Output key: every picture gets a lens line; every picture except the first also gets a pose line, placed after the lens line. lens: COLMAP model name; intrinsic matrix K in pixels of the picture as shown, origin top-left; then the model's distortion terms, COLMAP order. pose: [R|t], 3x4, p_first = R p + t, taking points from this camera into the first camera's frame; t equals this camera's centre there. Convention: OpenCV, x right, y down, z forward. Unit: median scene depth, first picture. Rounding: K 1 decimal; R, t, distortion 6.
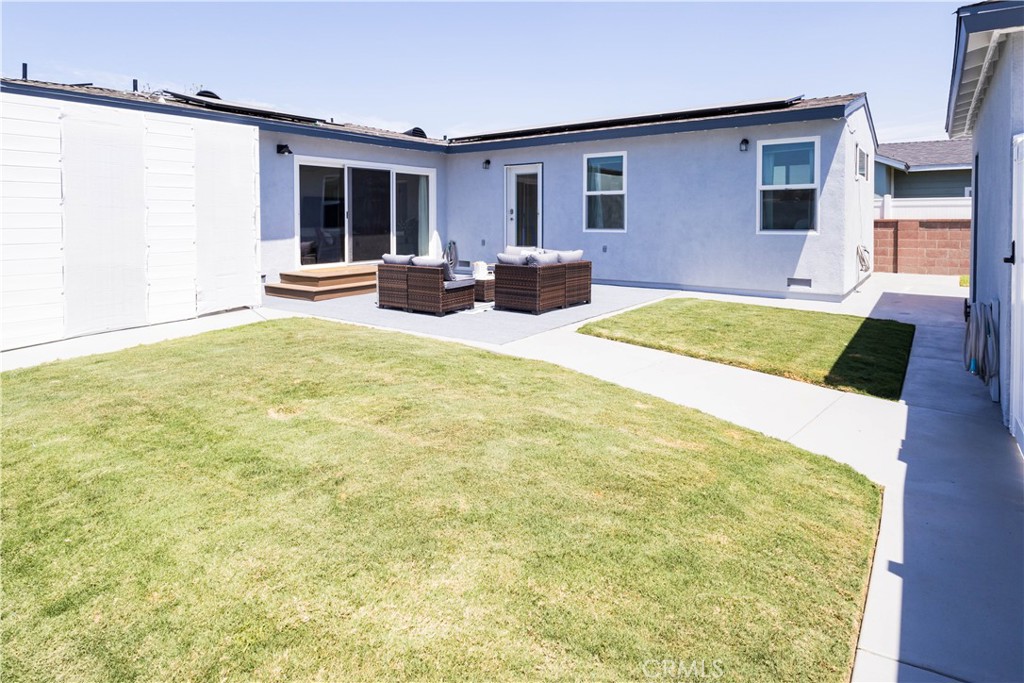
lens RADIAL K [[568.6, 0, 511.8], [0, 568.6, 341.7], [0, 0, 1]] dist [-0.004394, -0.001137]
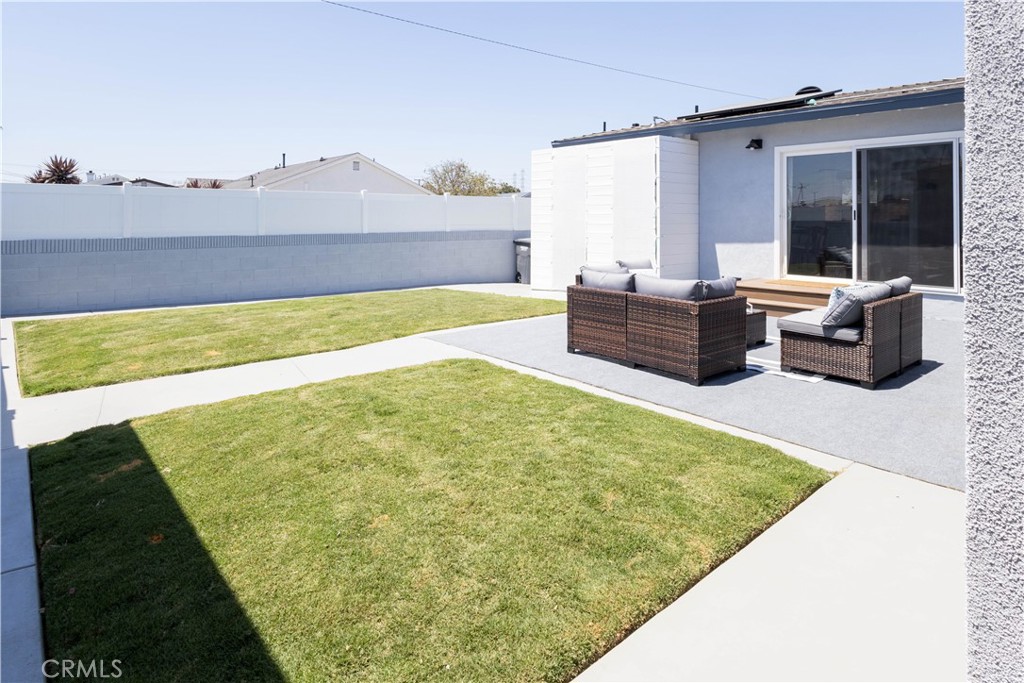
lens RADIAL K [[568.6, 0, 511.9], [0, 568.6, 341.3], [0, 0, 1]] dist [-0.004394, -0.001137]
pose [[-0.212224, 0.200455, -0.956441, 0.590091], [-0.215302, 0.945094, 0.245850, -0.169518], [0.953208, 0.258099, -0.157414, 0.807247]]
